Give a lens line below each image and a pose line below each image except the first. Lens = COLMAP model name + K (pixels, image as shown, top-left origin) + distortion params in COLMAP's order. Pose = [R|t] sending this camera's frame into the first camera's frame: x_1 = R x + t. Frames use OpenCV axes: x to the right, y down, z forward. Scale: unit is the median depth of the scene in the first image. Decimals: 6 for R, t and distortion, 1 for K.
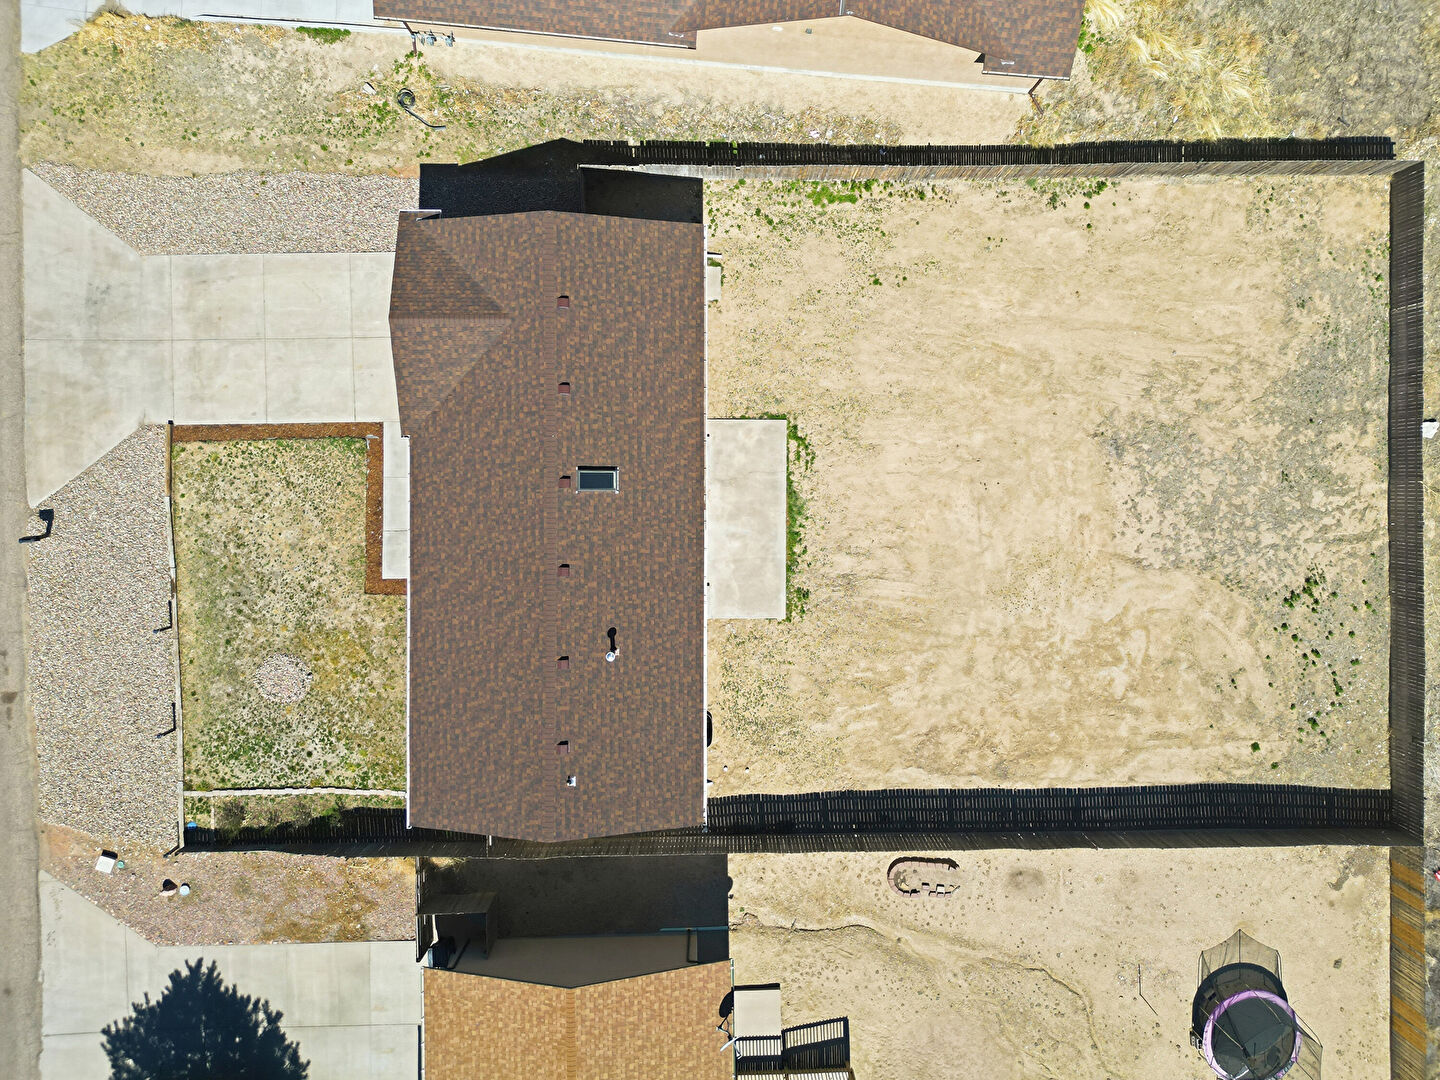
lens RADIAL K [[1003.9, 0, 717.2], [0, 1003.9, 492.1], [0, 0, 1]] dist [0.072474, -0.068440]
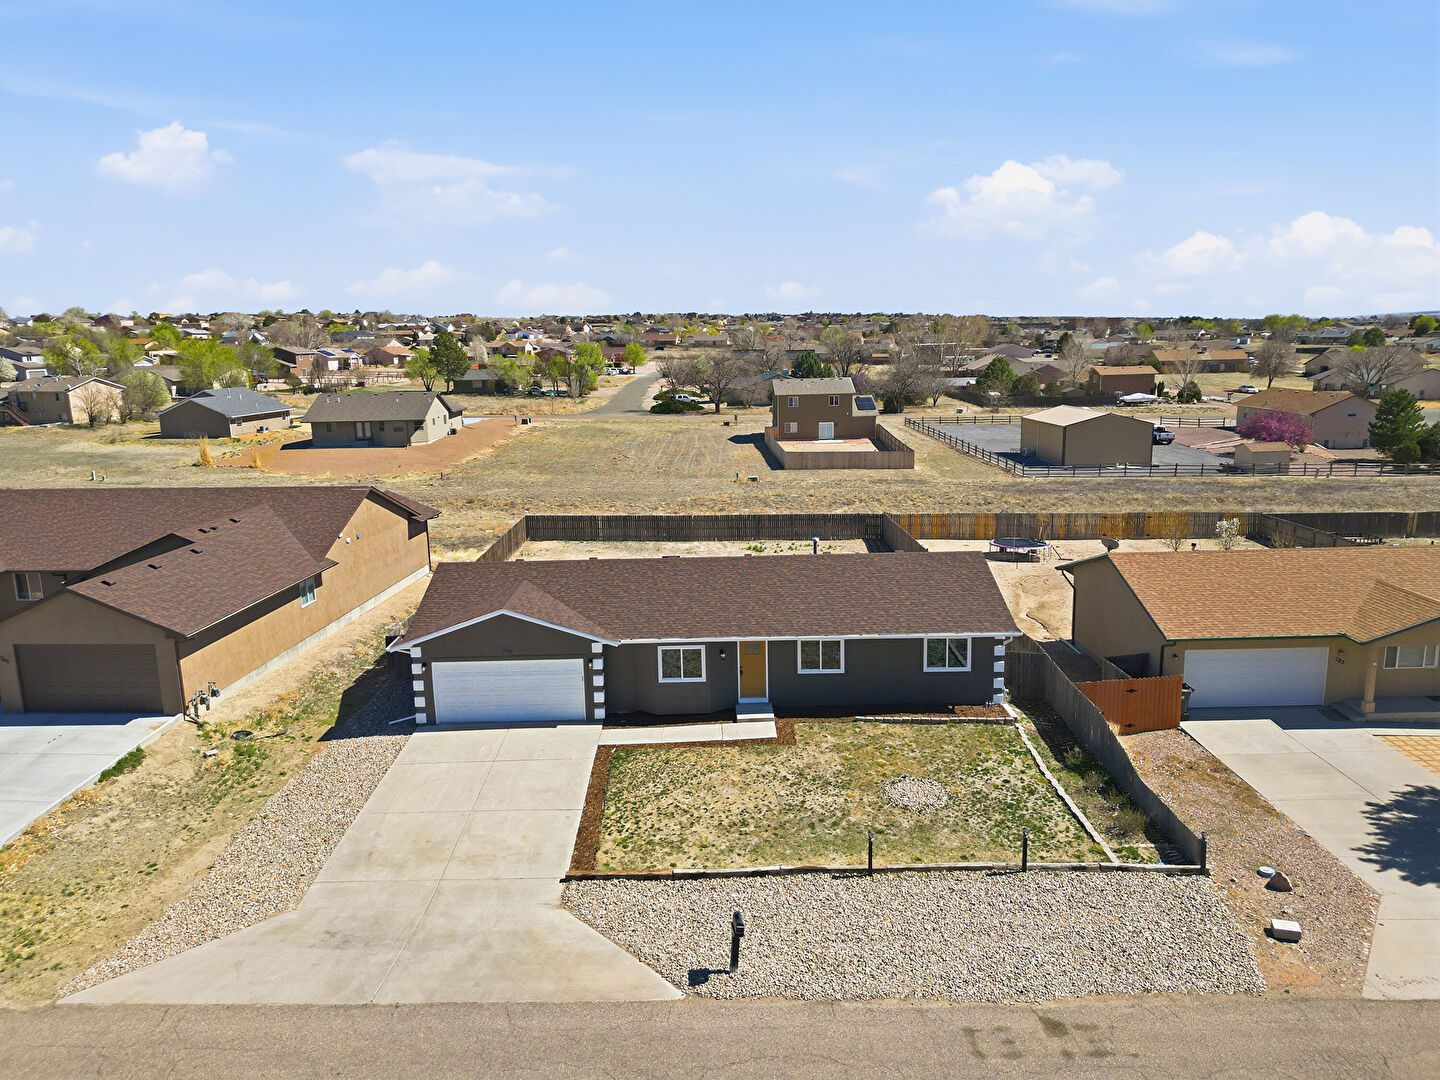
lens RADIAL K [[1003.9, 0, 714.7], [0, 1003.9, 544.3], [0, 0, 1]] dist [0.072474, -0.068440]
pose [[-0.001056, -0.208417, 0.978040, -1.122098], [0.999425, -0.033377, -0.006033, 0.041596], [0.033901, 0.977470, 0.208332, 0.641727]]
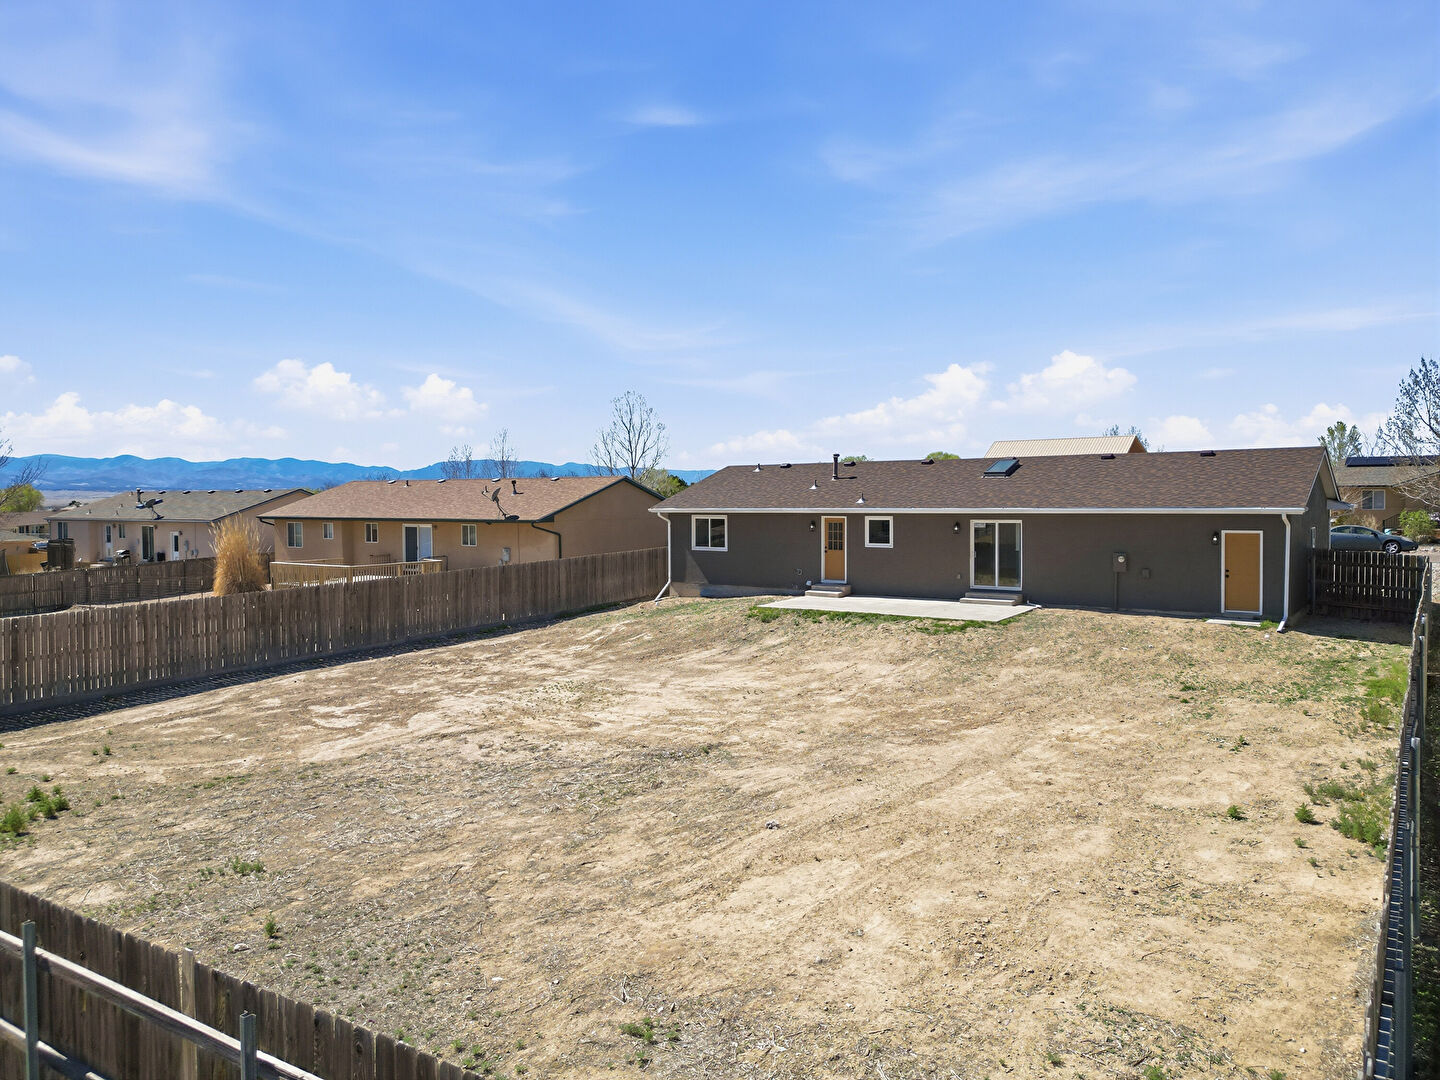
lens RADIAL K [[1003.9, 0, 723.1], [0, 1003.9, 544.1], [0, 0, 1]] dist [0.072474, -0.068440]
pose [[-0.579594, 0.038914, -0.813976, 0.732677], [-0.814892, -0.033430, 0.578648, -0.315205], [-0.004693, 0.998683, 0.051087, 0.895146]]
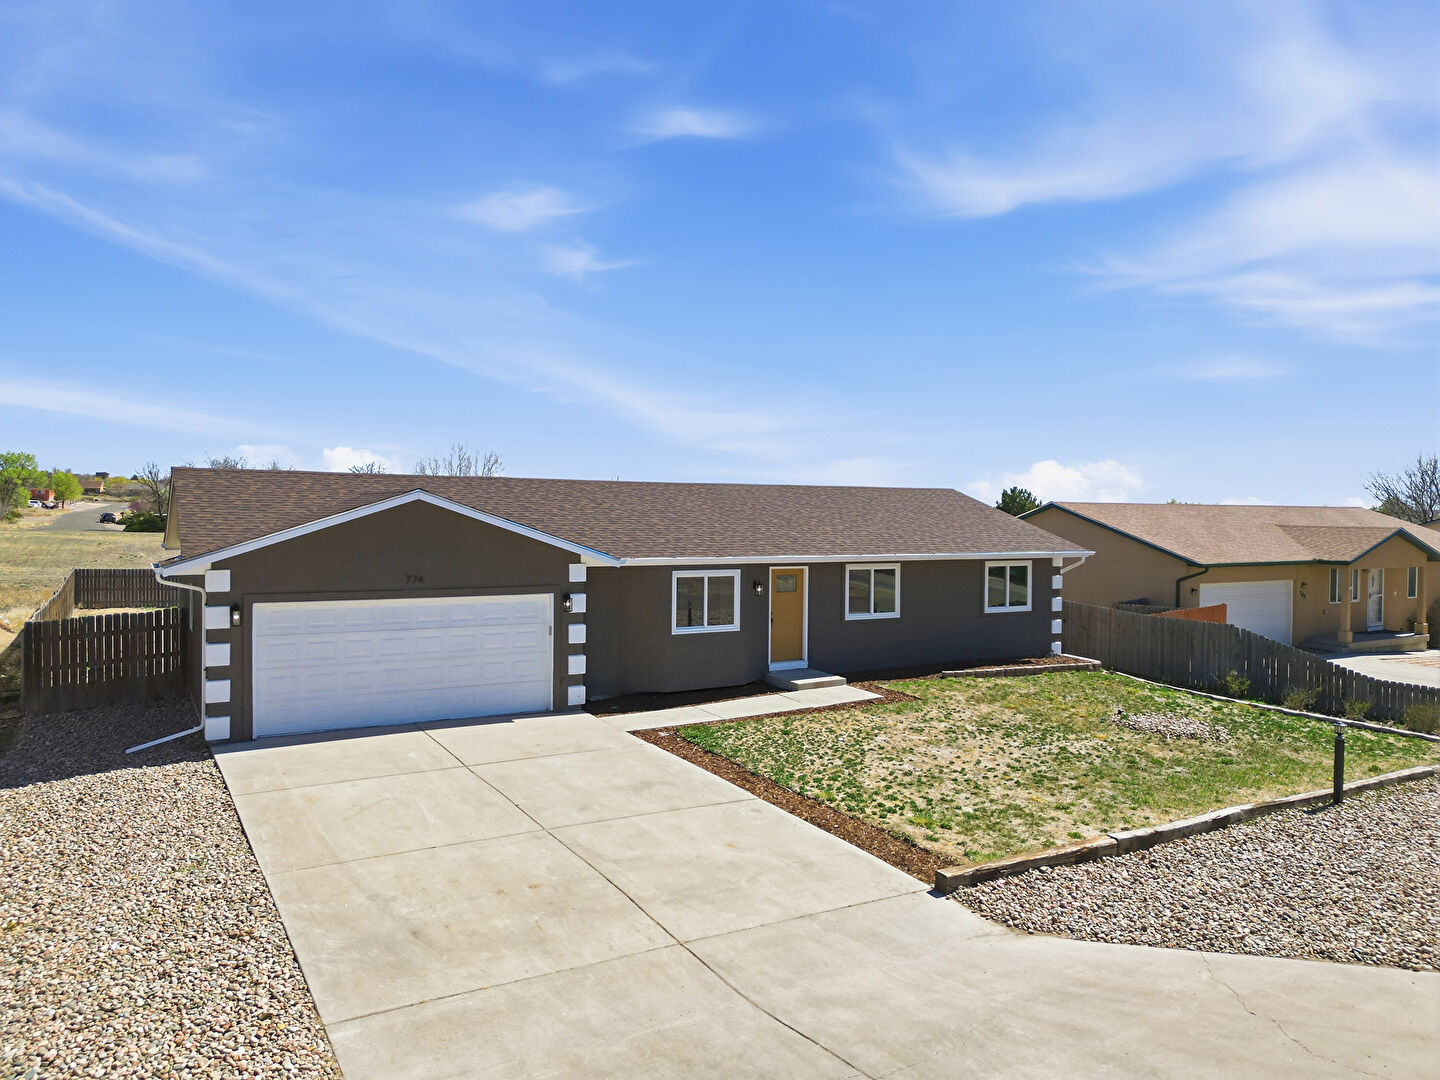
lens RADIAL K [[1003.9, 0, 714.2], [0, 1003.9, 552.3], [0, 0, 1]] dist [0.072474, -0.068440]
pose [[-0.499730, -0.043420, 0.865092, -0.738638], [0.866181, -0.023610, 0.499173, -0.260220], [-0.001249, 0.998778, 0.049408, 0.877171]]
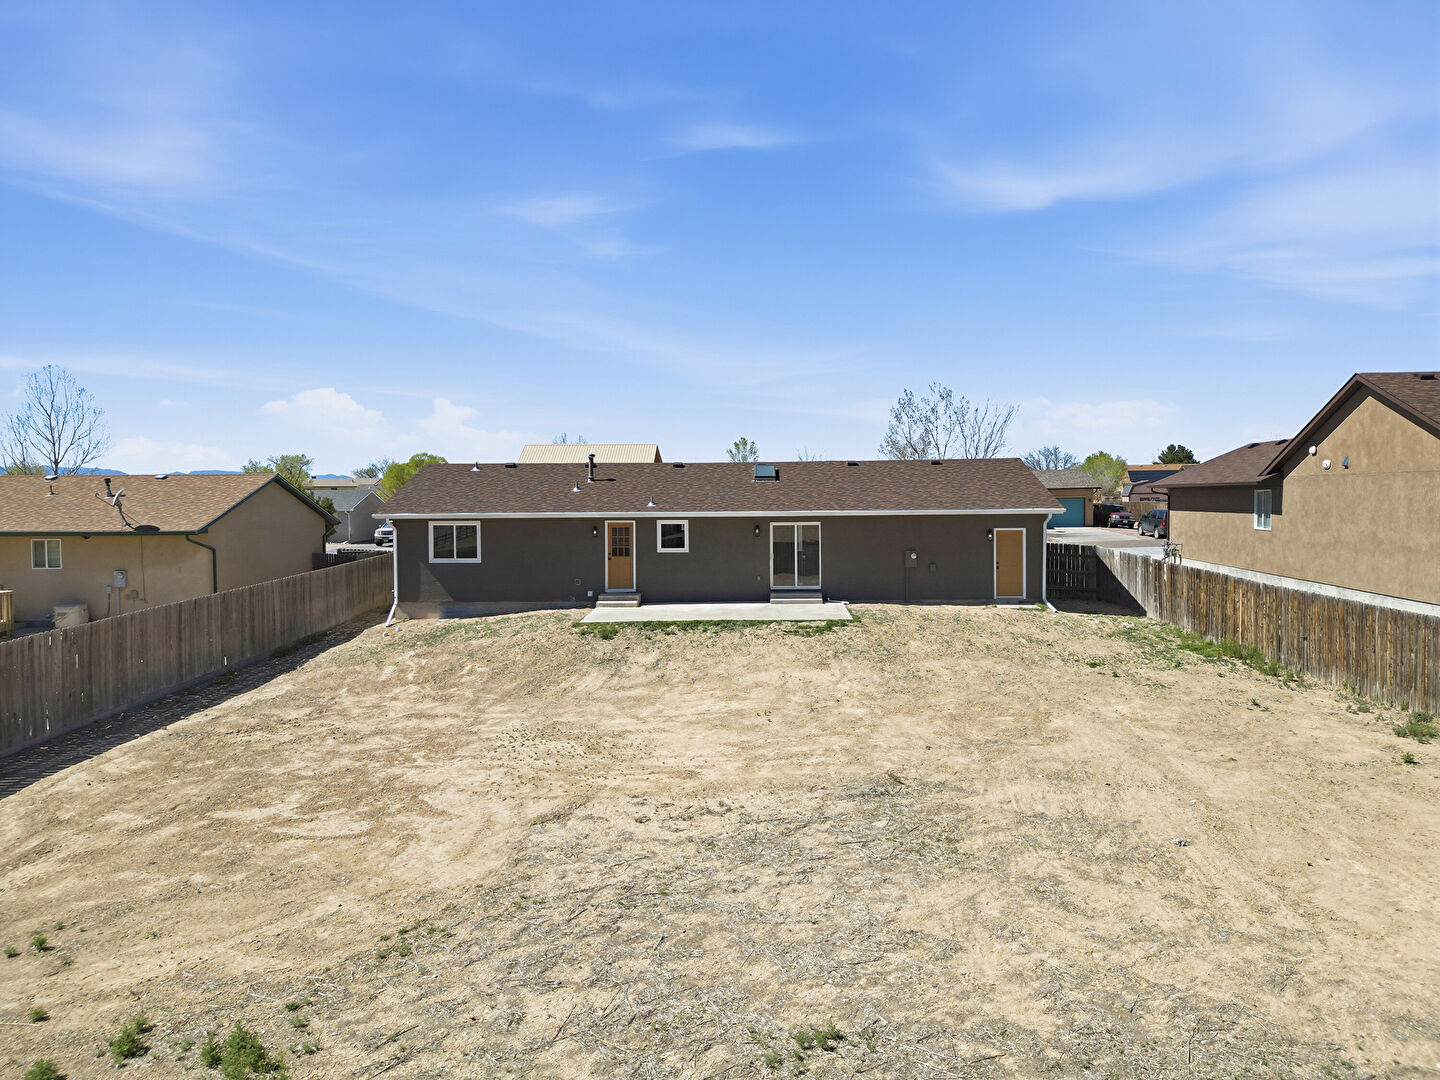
lens RADIAL K [[1003.9, 0, 721.9], [0, 1003.9, 539.3], [0, 0, 1]] dist [0.072474, -0.068440]
pose [[-0.033008, 0.040232, -0.998645, 0.778373], [-0.999446, -0.005509, 0.032813, -0.000694], [-0.004181, 0.999175, 0.040391, 0.896911]]
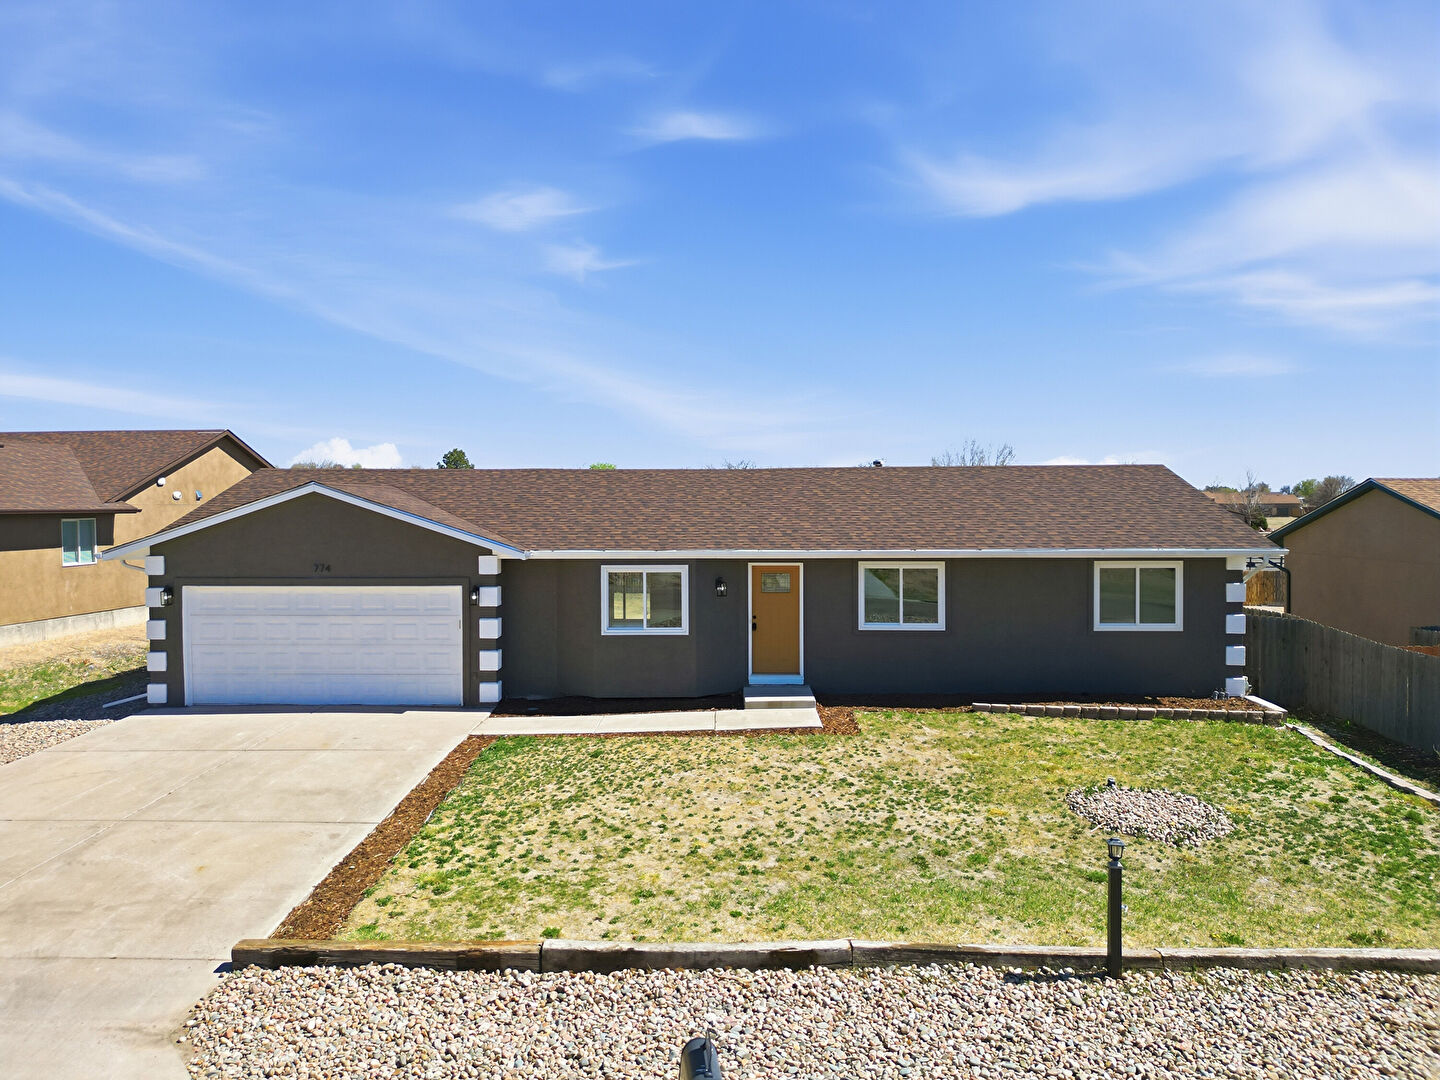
lens RADIAL K [[1003.9, 0, 713.8], [0, 1003.9, 541.0], [0, 0, 1]] dist [0.072474, -0.068440]
pose [[0.024270, -0.040058, 0.998903, -0.752252], [0.999569, -0.015524, -0.024909, 0.049276], [0.016504, 0.999077, 0.039664, 0.883131]]
